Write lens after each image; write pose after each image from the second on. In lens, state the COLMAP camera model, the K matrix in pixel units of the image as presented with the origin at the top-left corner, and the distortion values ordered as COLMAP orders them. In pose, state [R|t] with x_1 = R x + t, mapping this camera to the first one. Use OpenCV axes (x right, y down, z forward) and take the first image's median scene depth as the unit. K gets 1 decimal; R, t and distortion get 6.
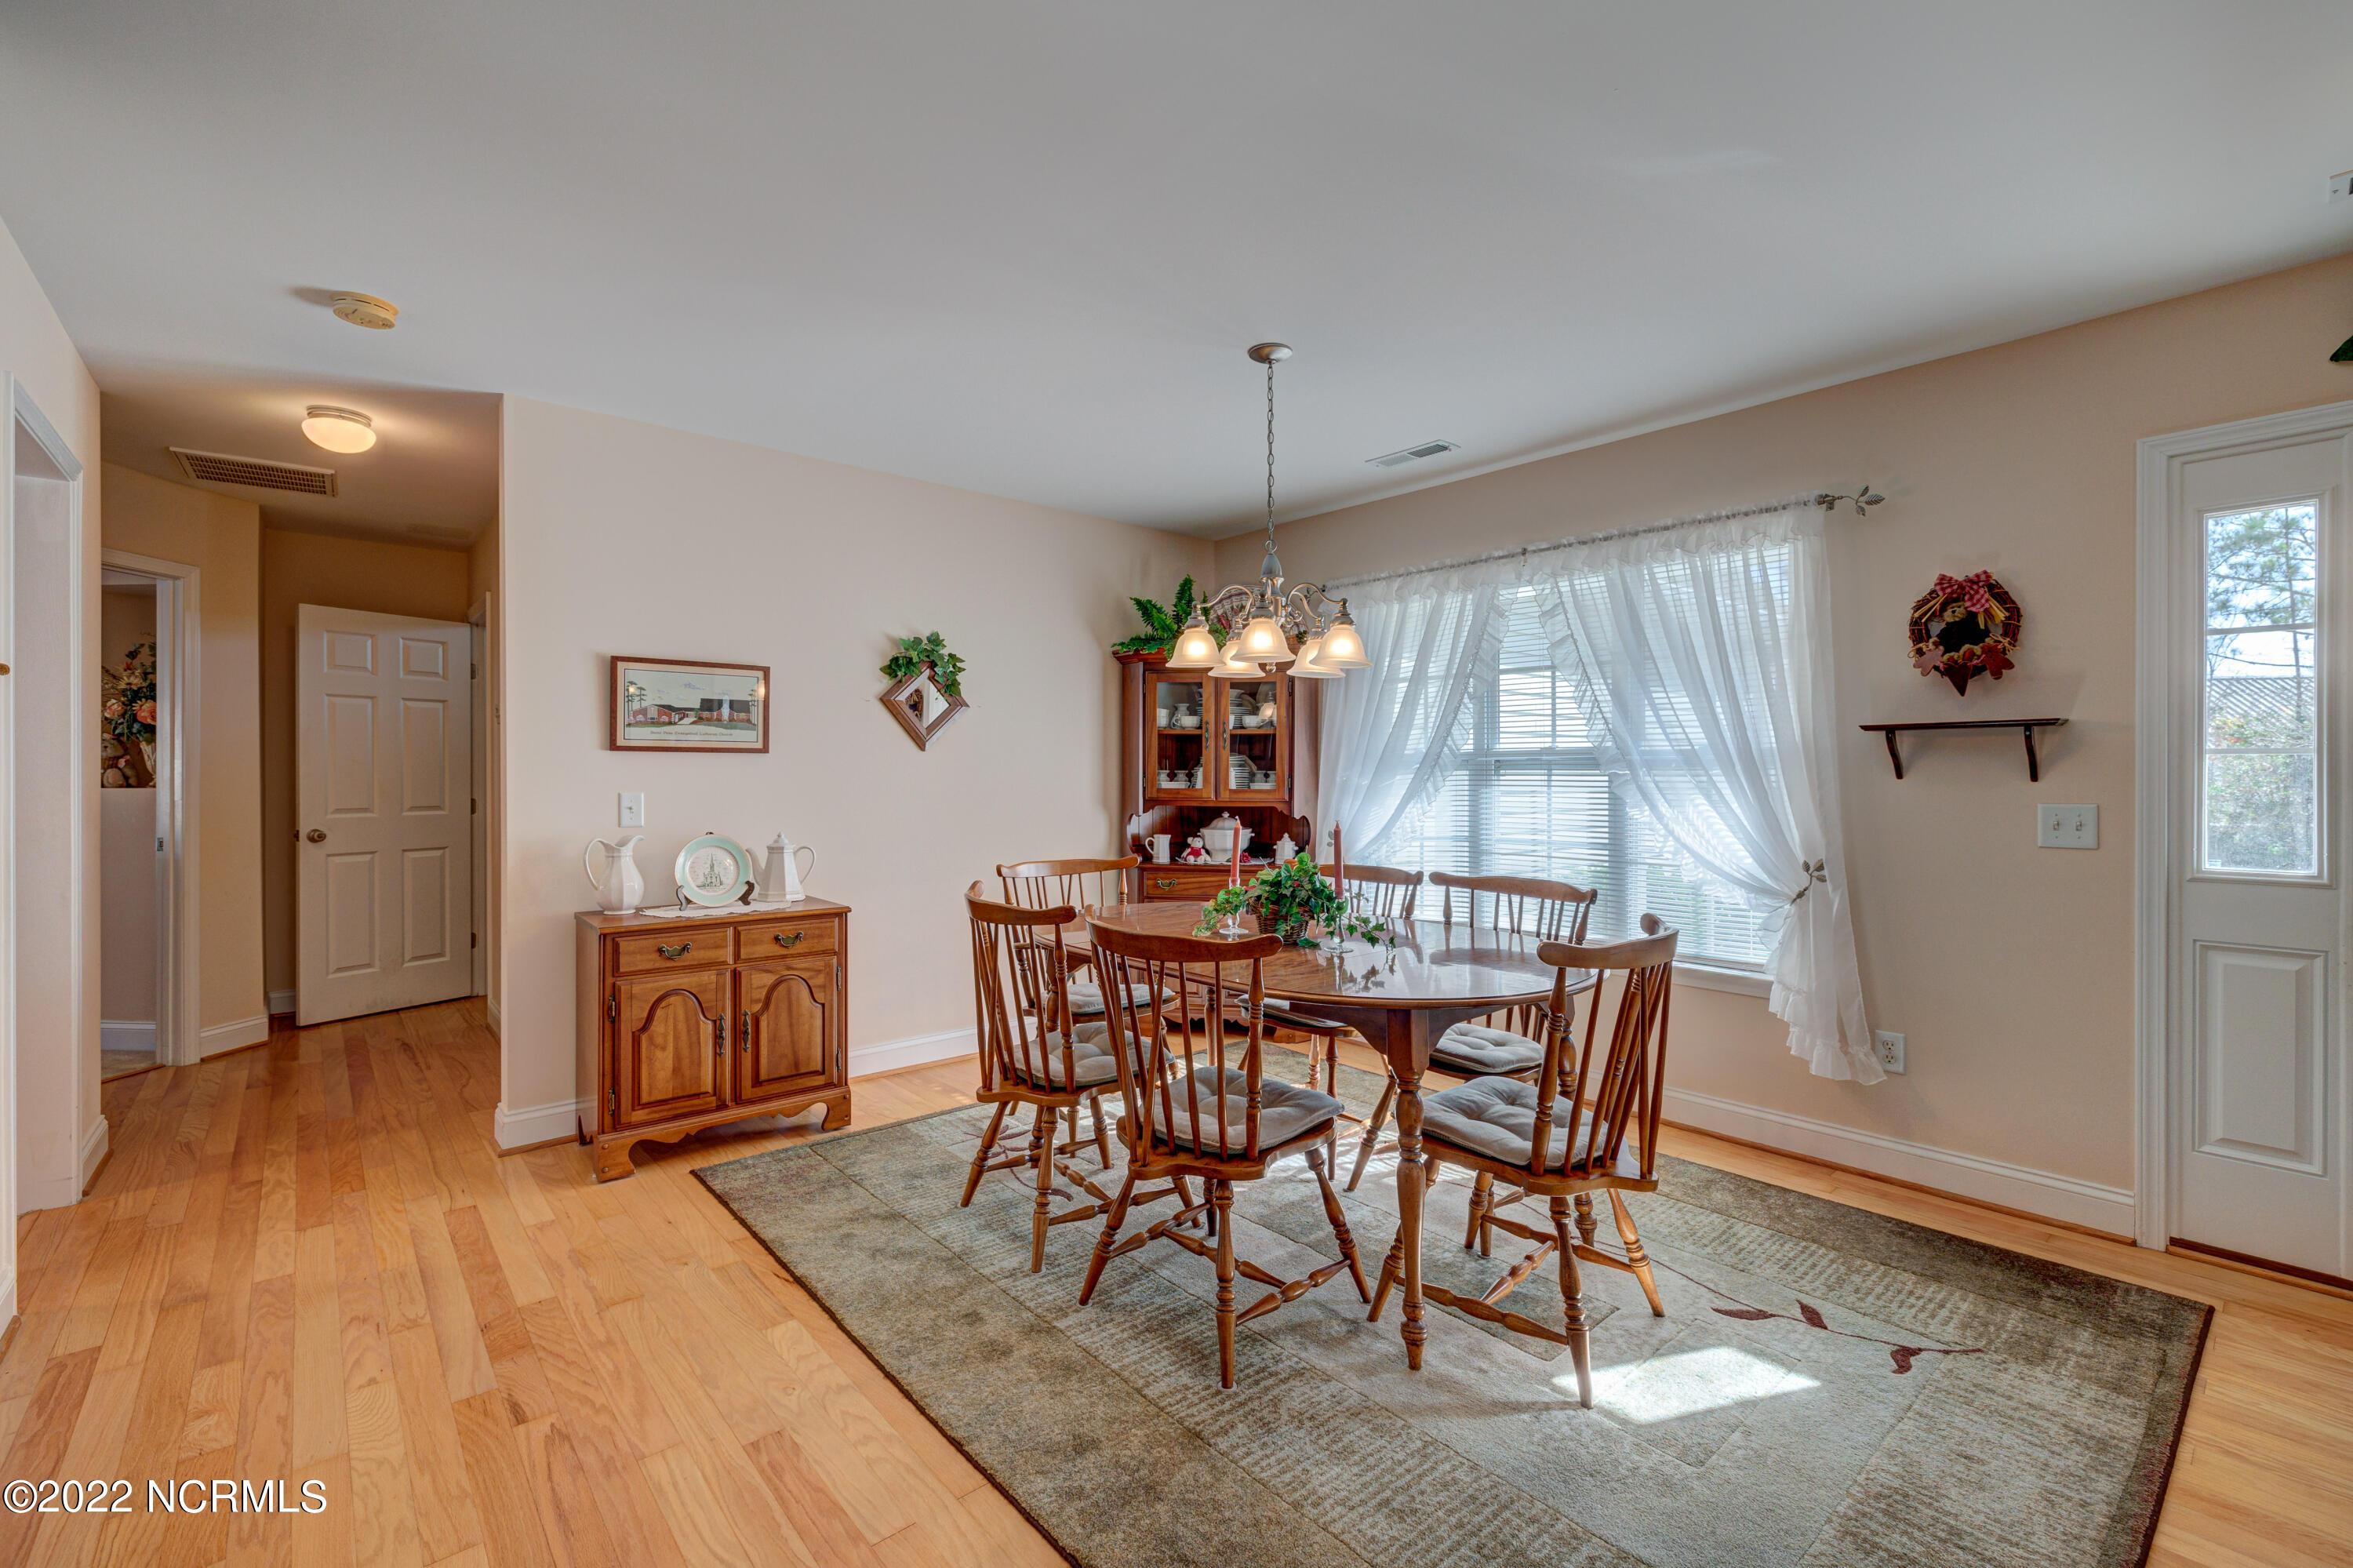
lens RADIAL K [[1007.4, 0, 1164.3], [0, 1007.4, 774.1], [0, 0, 1]] dist [0.001926, 0.000144]
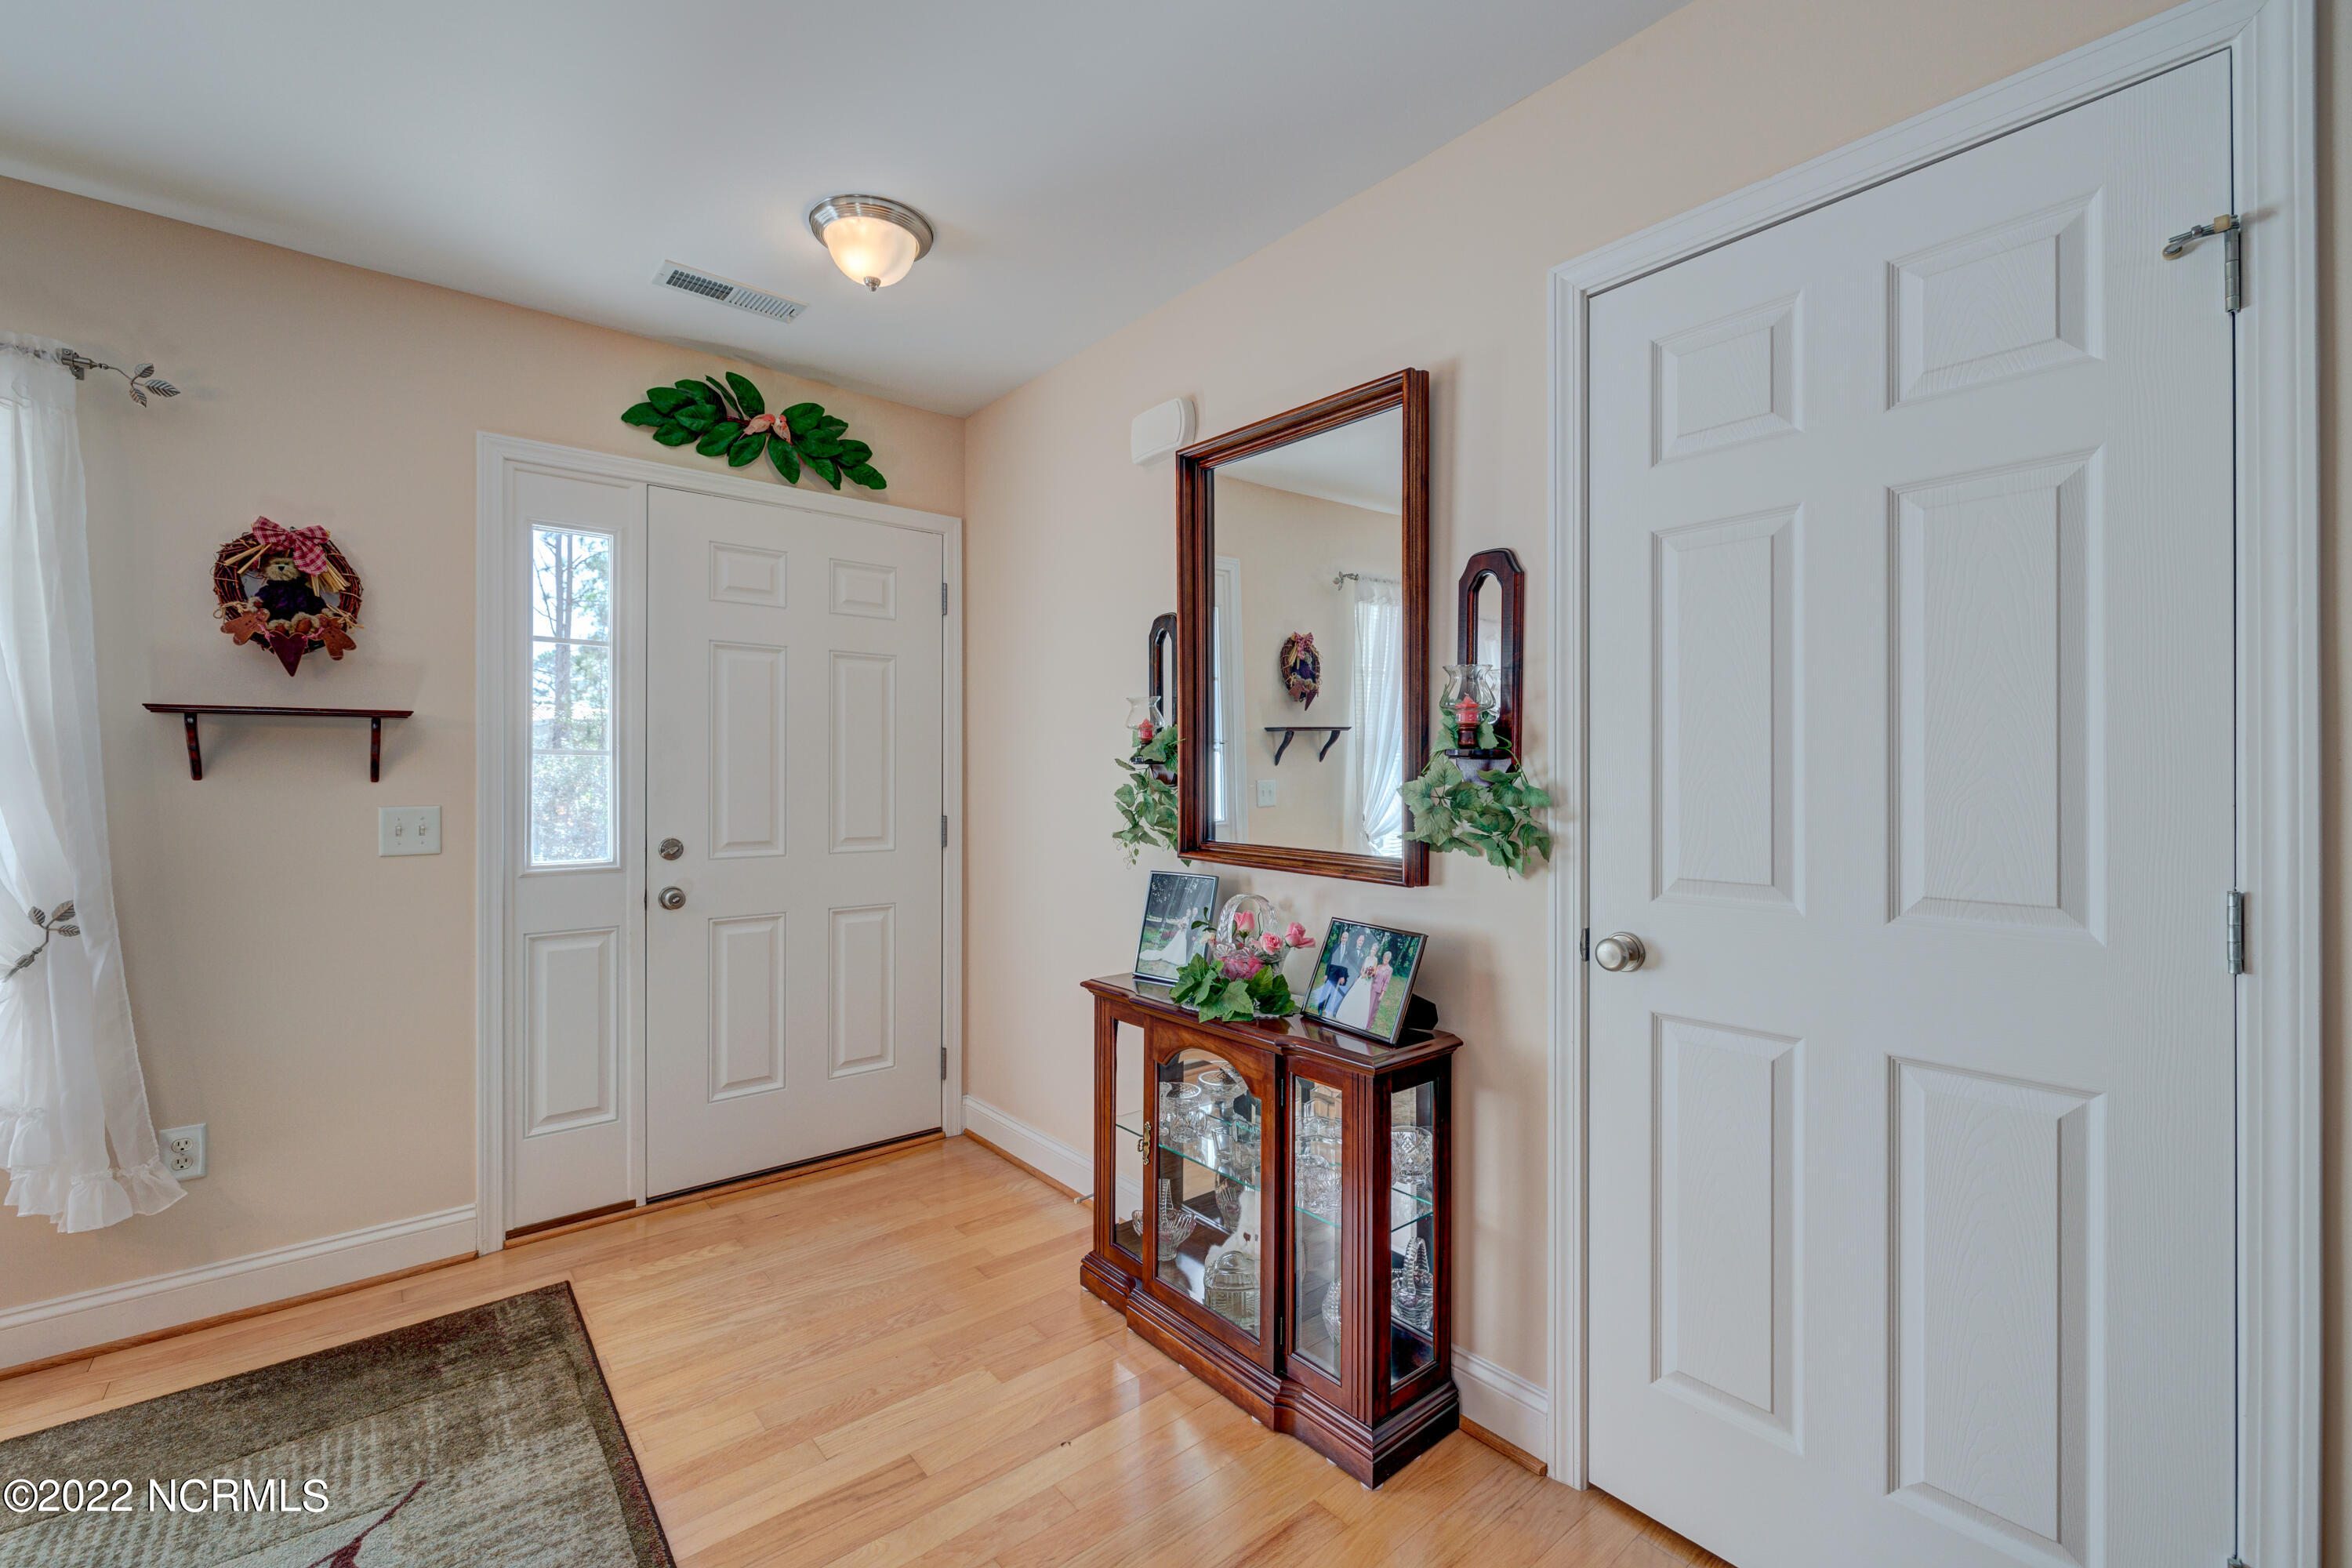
lens RADIAL K [[988.2, 0, 1169.0], [0, 988.2, 776.8], [0, 0, 1]] dist [0.000709, -0.000628]
pose [[0.023318, -0.000968, 0.999728, 0.023116], [0.000086, 1.000000, 0.000966, 0.002350], [-0.999728, 0.000064, 0.023318, 0.295451]]
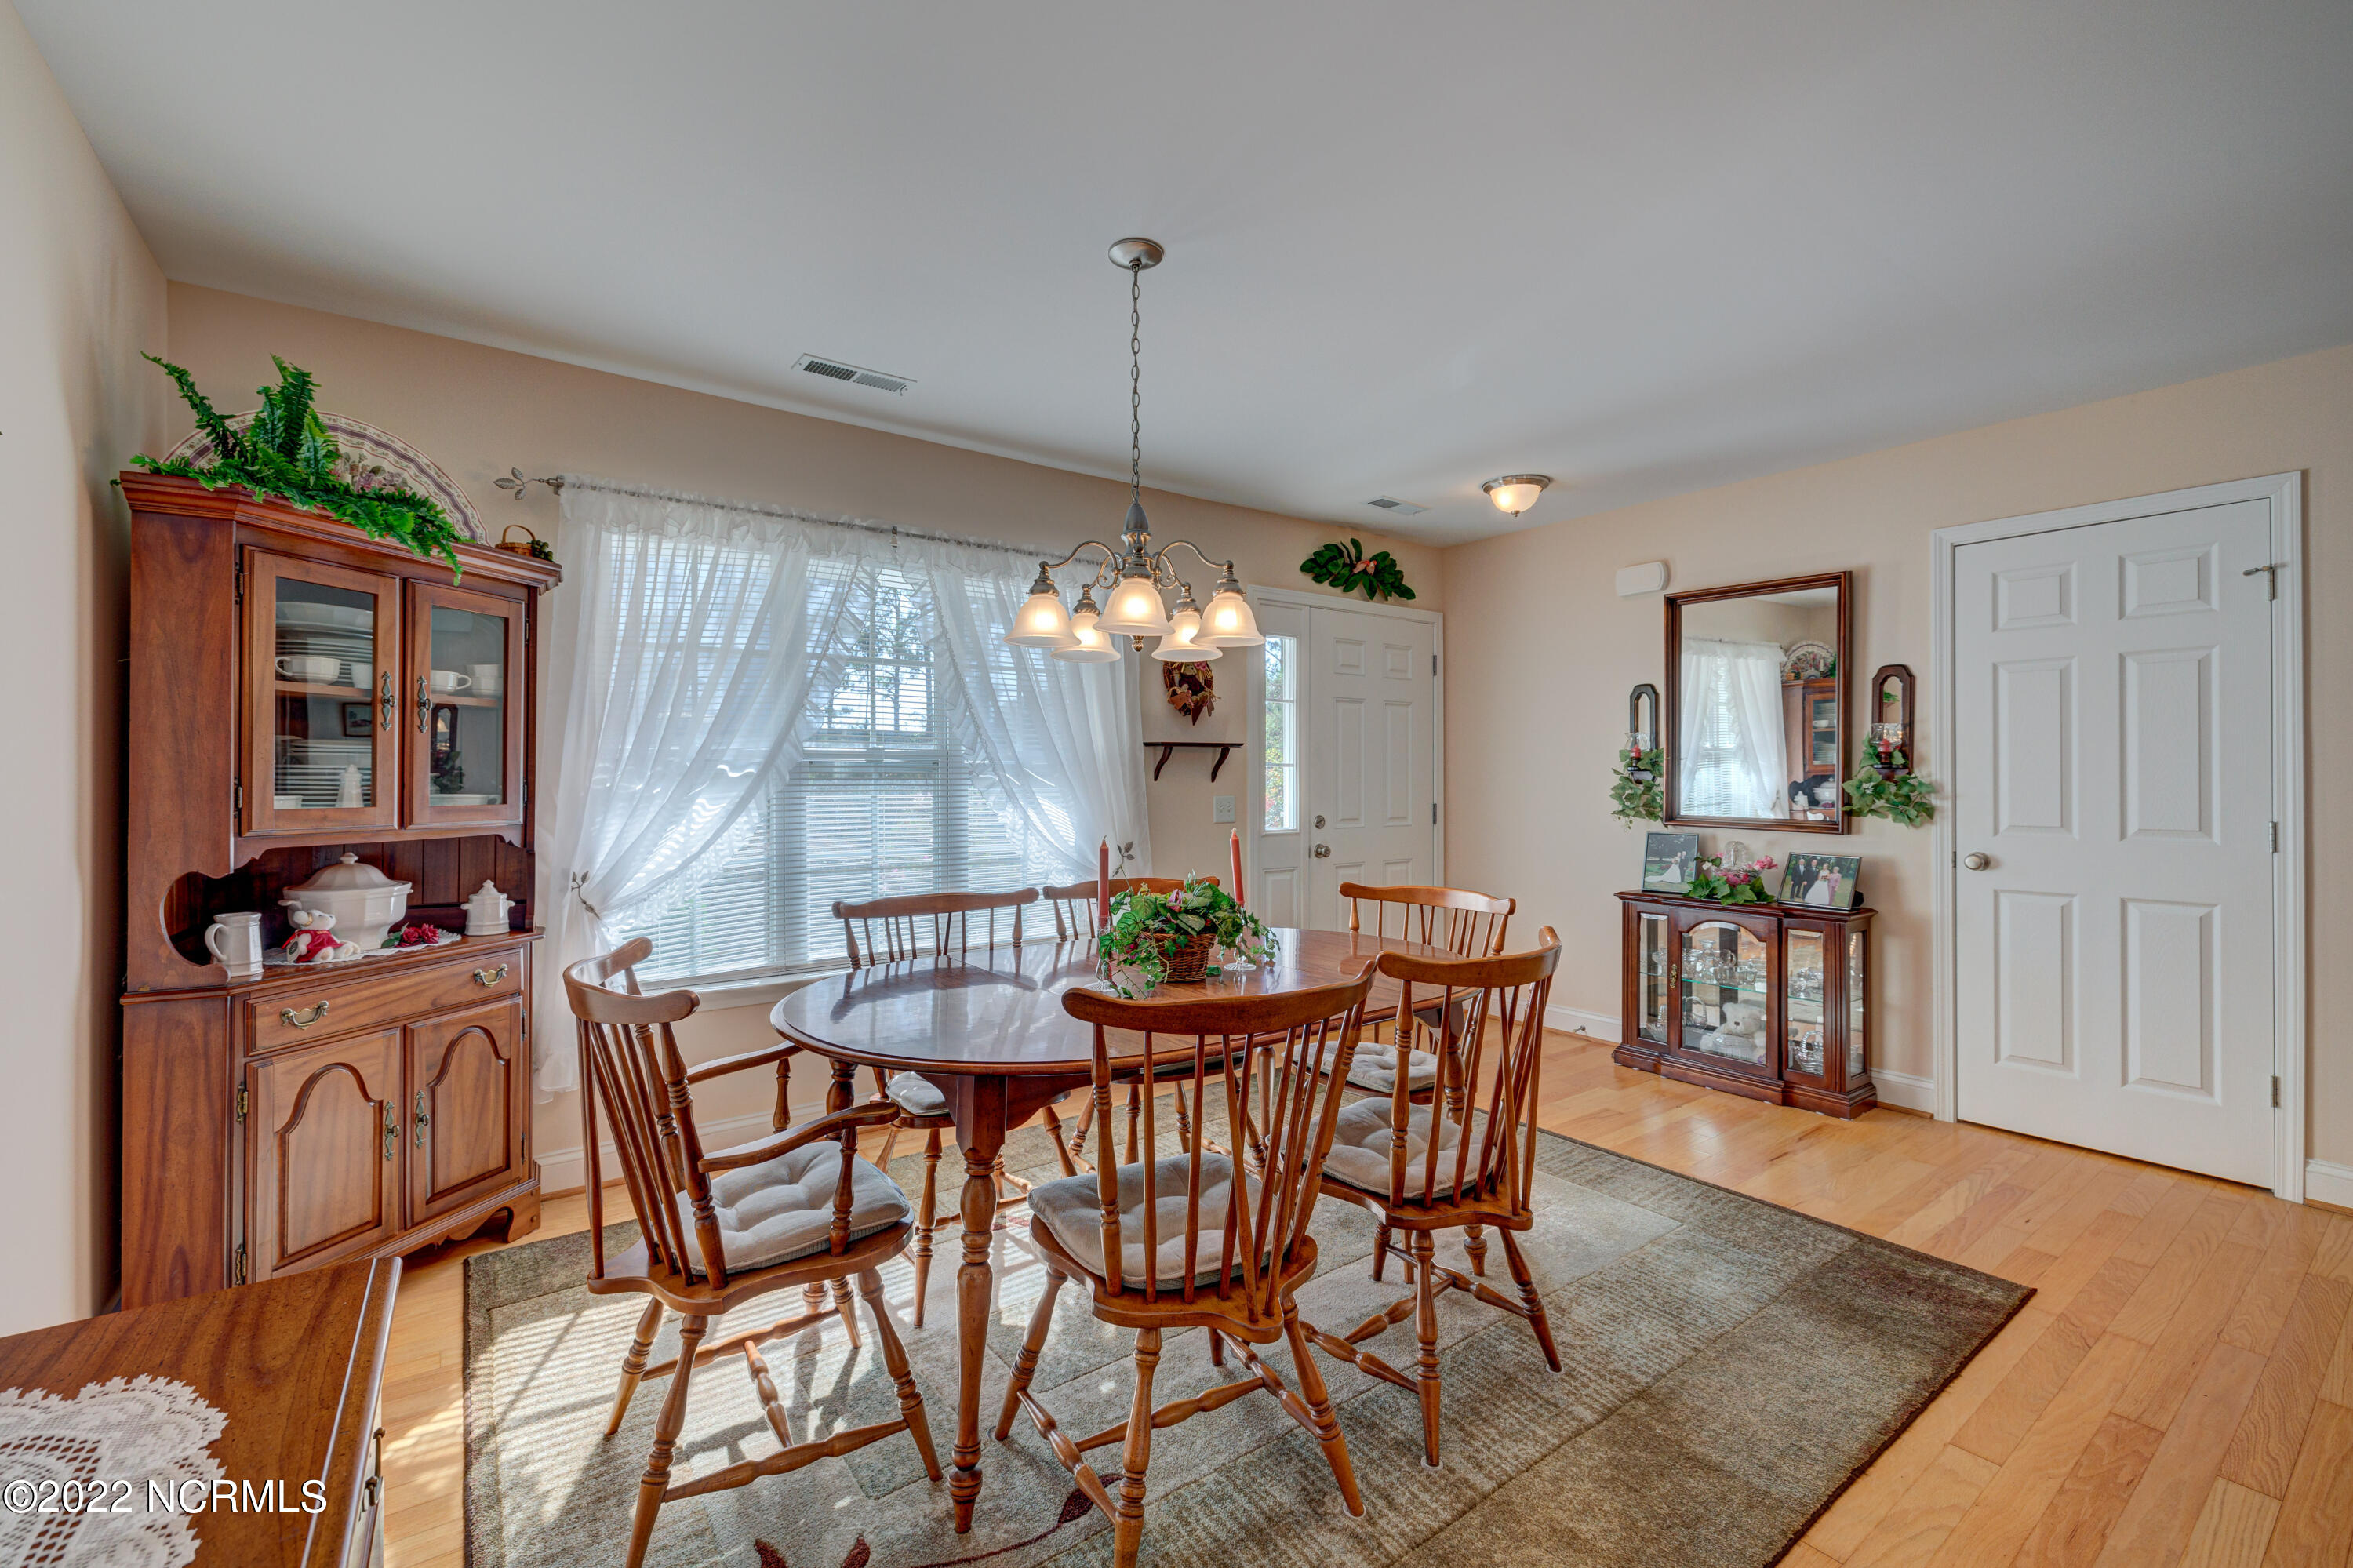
lens RADIAL K [[980.9, 0, 1184.5], [0, 980.9, 777.7], [0, 0, 1]] dist [-0.000456, -0.000036]
pose [[0.081901, 0.000374, 0.996640, -0.684972], [0.002365, 0.999997, -0.000570, 0.000845], [-0.996638, 0.002404, 0.081900, 0.926768]]
